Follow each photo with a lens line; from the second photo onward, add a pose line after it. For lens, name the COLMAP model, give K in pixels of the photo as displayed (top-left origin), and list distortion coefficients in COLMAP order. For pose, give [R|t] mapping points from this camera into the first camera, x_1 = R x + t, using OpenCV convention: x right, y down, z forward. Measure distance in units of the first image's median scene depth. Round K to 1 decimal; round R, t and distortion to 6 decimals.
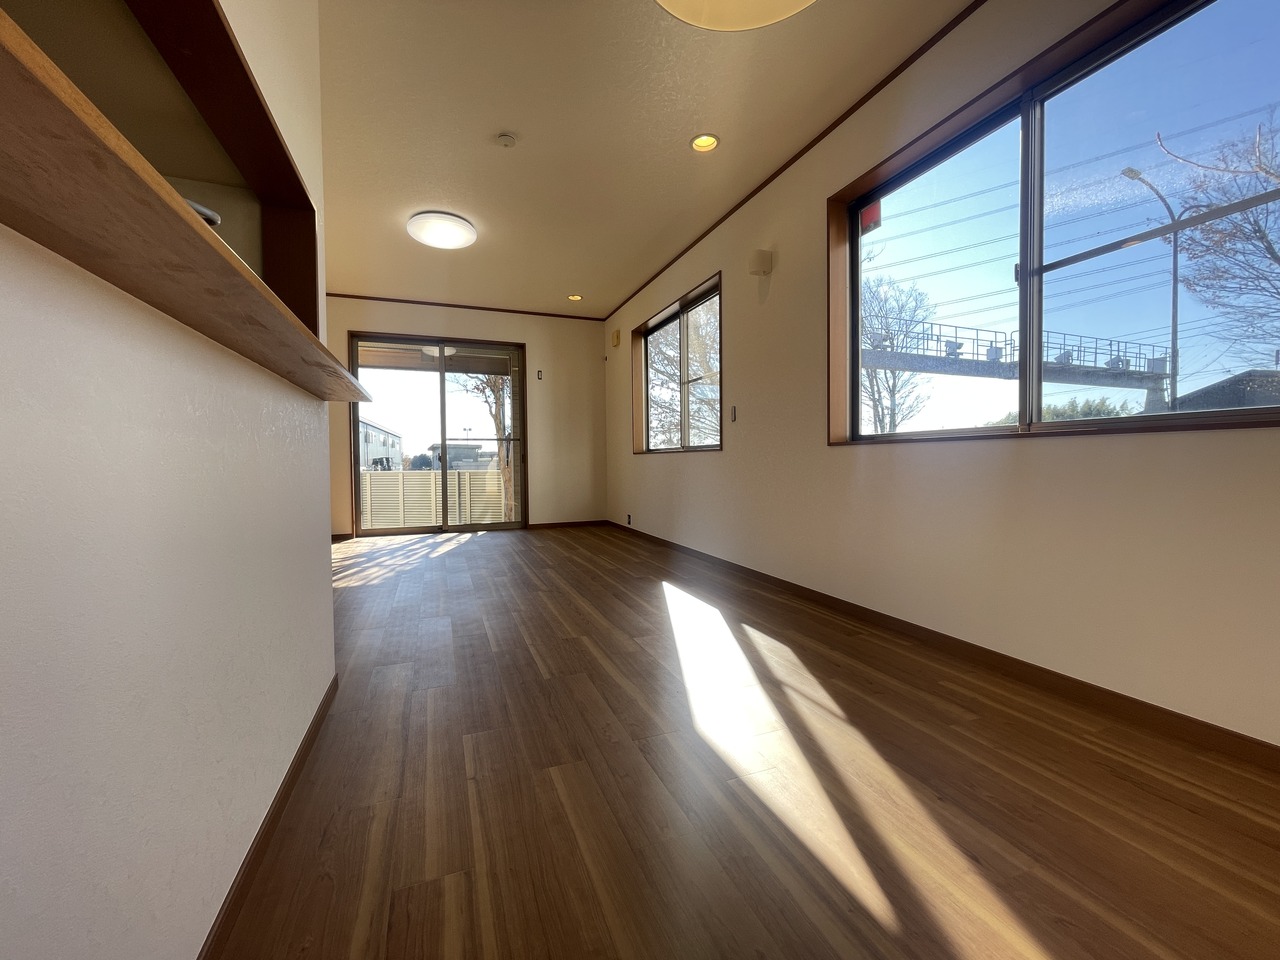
lens RADIAL K [[518.1, 0, 636.9], [0, 518.1, 473.7], [0, 0, 1]] dist [-0.003124, 0.000618]
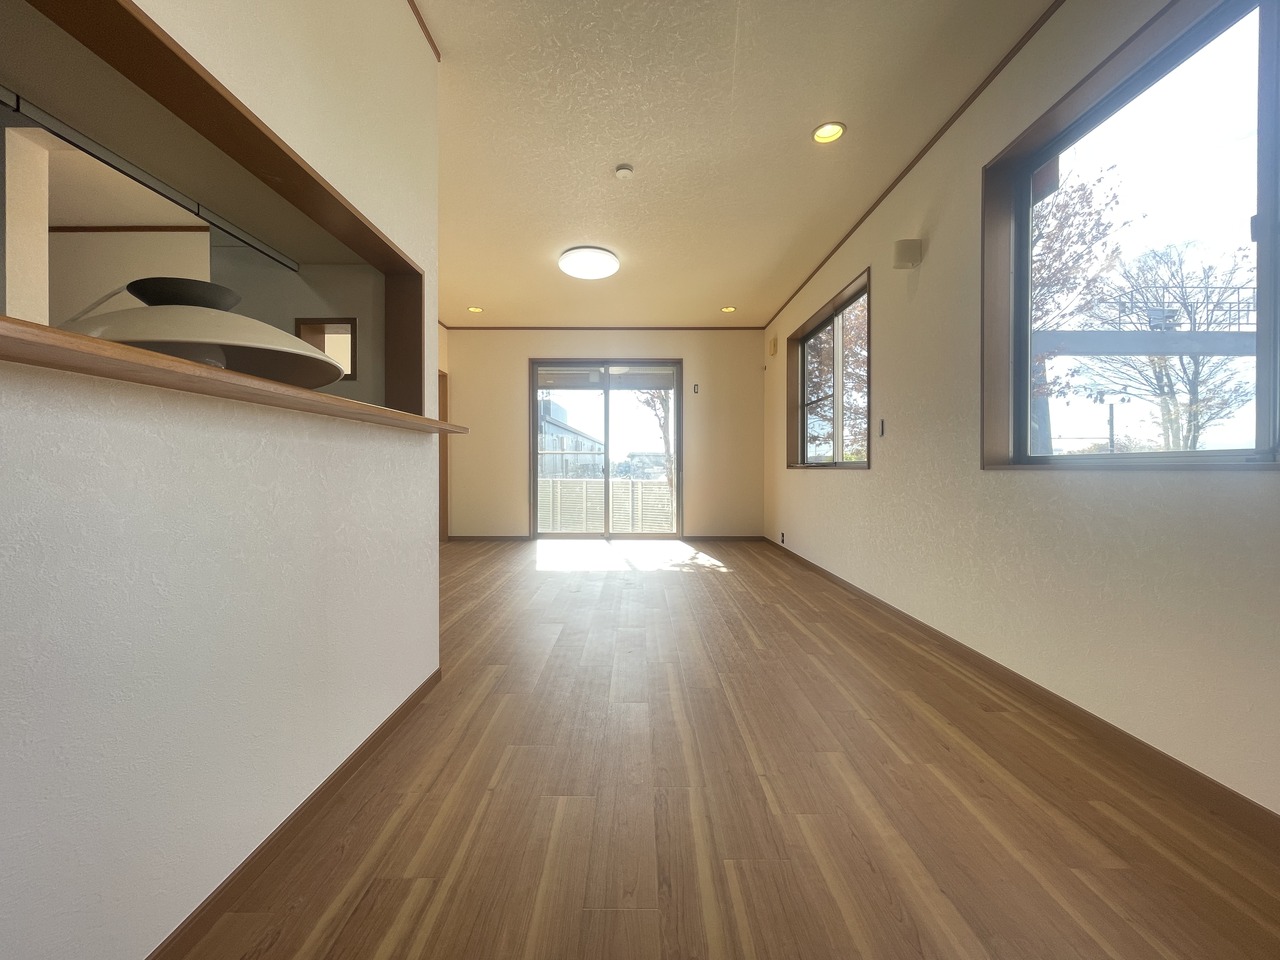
lens RADIAL K [[518.1, 0, 636.3], [0, 518.1, 473.5], [0, 0, 1]] dist [-0.003124, 0.000618]
pose [[0.931630, 0.014224, -0.363129, 0.078180], [-0.019518, 0.999750, -0.010913, -0.013547], [0.362882, 0.017255, 0.931675, 0.023143]]
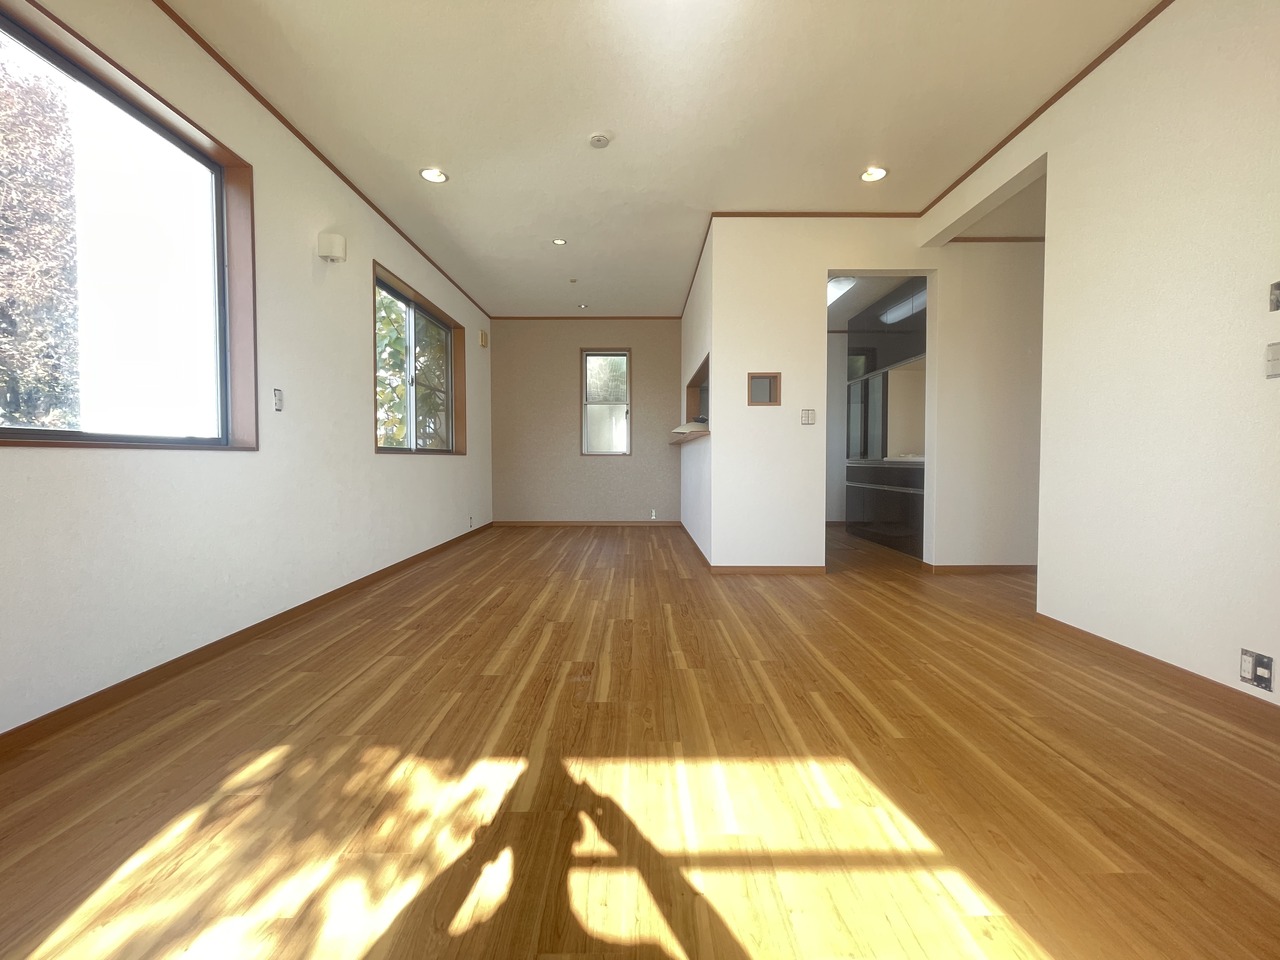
lens RADIAL K [[518.1, 0, 636.2], [0, 518.1, 474.1], [0, 0, 1]] dist [-0.003124, 0.000618]
pose [[-0.933069, 0.000335, 0.359697, -0.331960], [0.019744, 0.998540, 0.050287, -0.026171], [-0.359155, 0.054023, -0.931713, 0.952900]]
